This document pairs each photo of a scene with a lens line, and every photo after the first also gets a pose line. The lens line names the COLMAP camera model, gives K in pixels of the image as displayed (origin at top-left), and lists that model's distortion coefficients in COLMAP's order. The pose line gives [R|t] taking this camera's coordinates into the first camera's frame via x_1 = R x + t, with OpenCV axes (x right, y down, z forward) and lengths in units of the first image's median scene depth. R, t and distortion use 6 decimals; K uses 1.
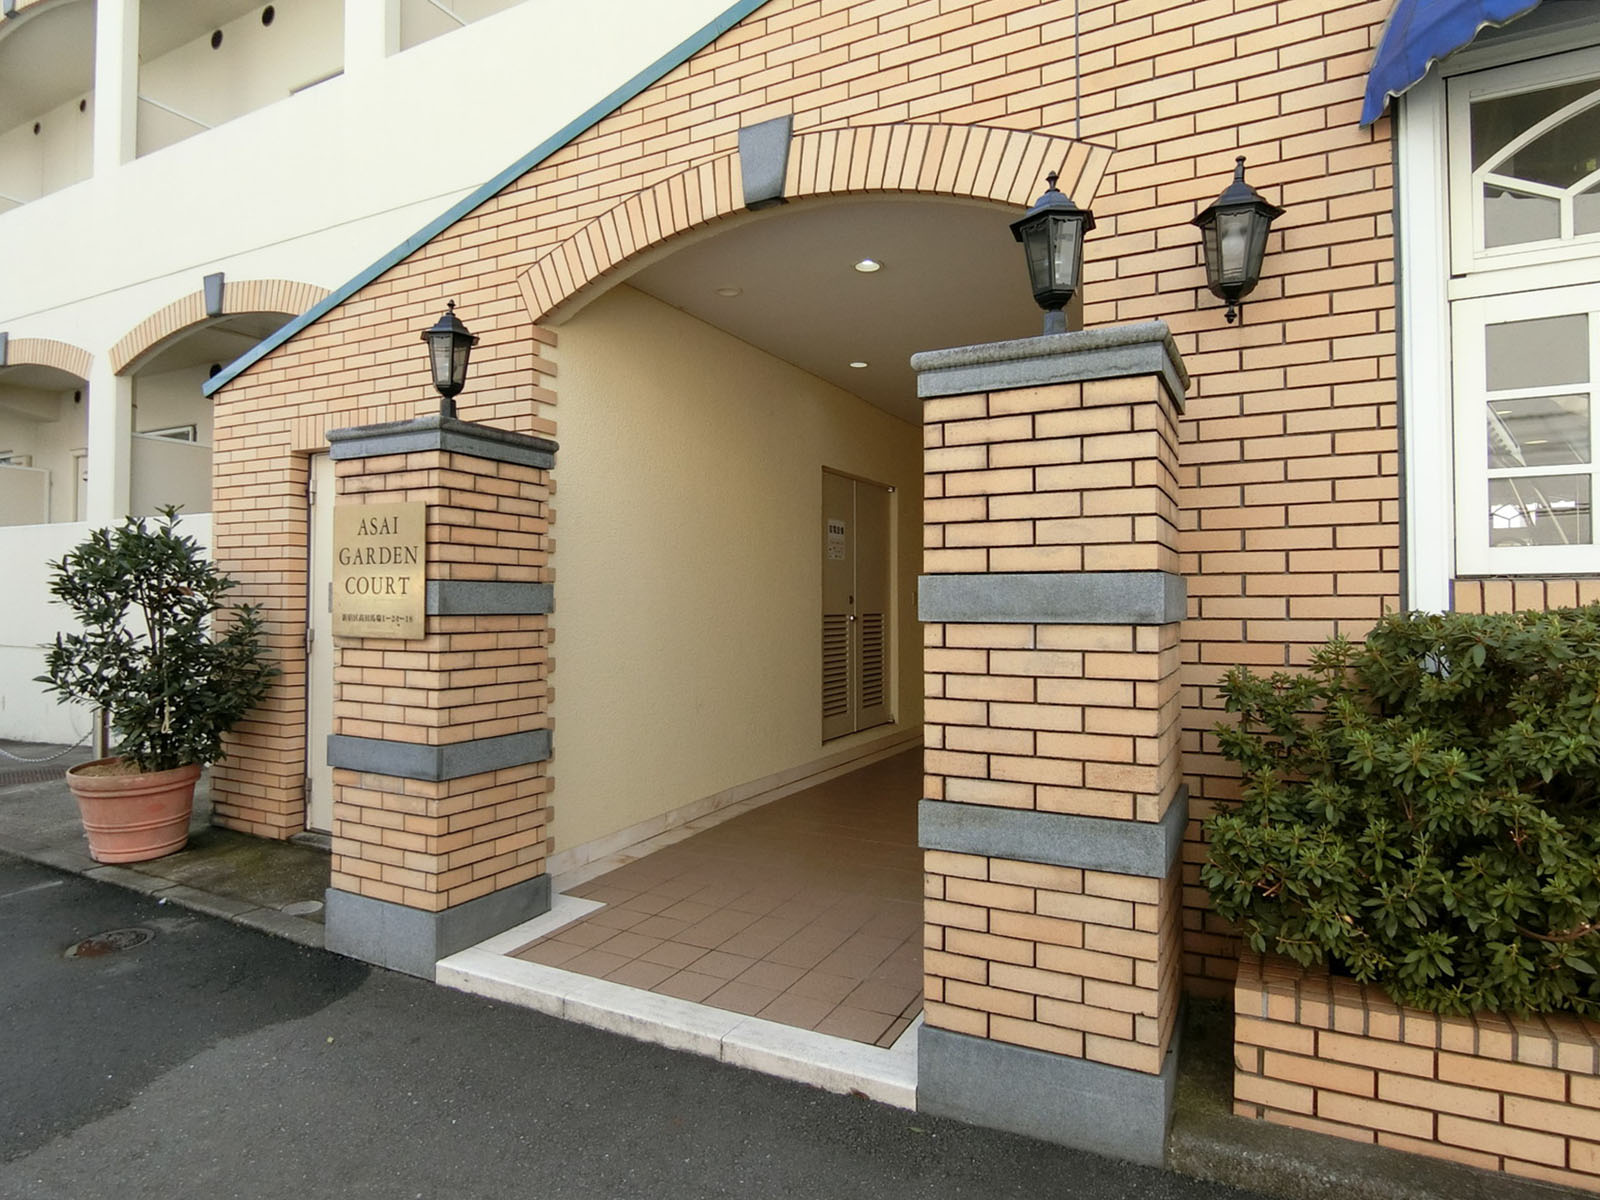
lens RADIAL K [[888.6, 0, 800.0], [0, 888.6, 600.0], [0, 0, 1]] dist [0.001501, 0.000231]
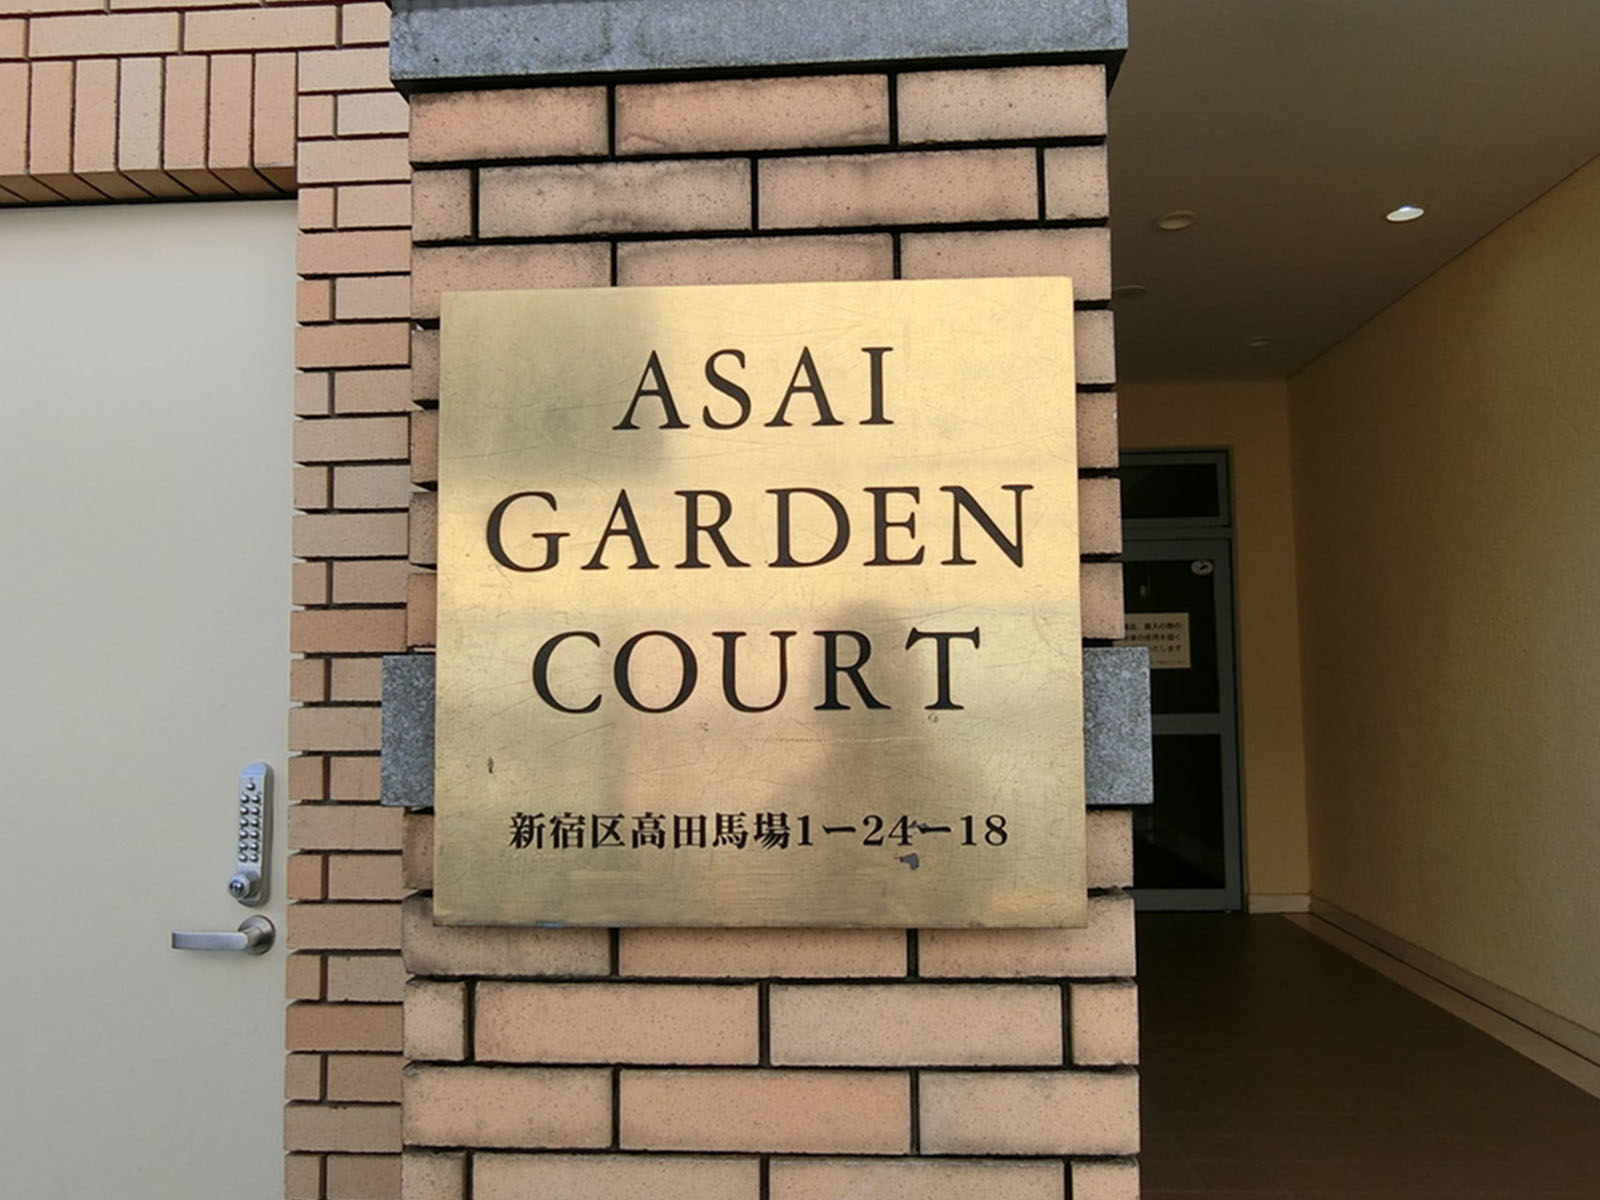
lens RADIAL K [[888.6, 0, 800.0], [0, 888.6, 600.0], [0, 0, 1]] dist [0.001501, 0.000231]
pose [[0.912076, 0.013375, 0.409804, -0.541358], [0.011131, 0.998292, -0.057356, -0.020057], [-0.409871, 0.056874, 0.910369, 0.796812]]
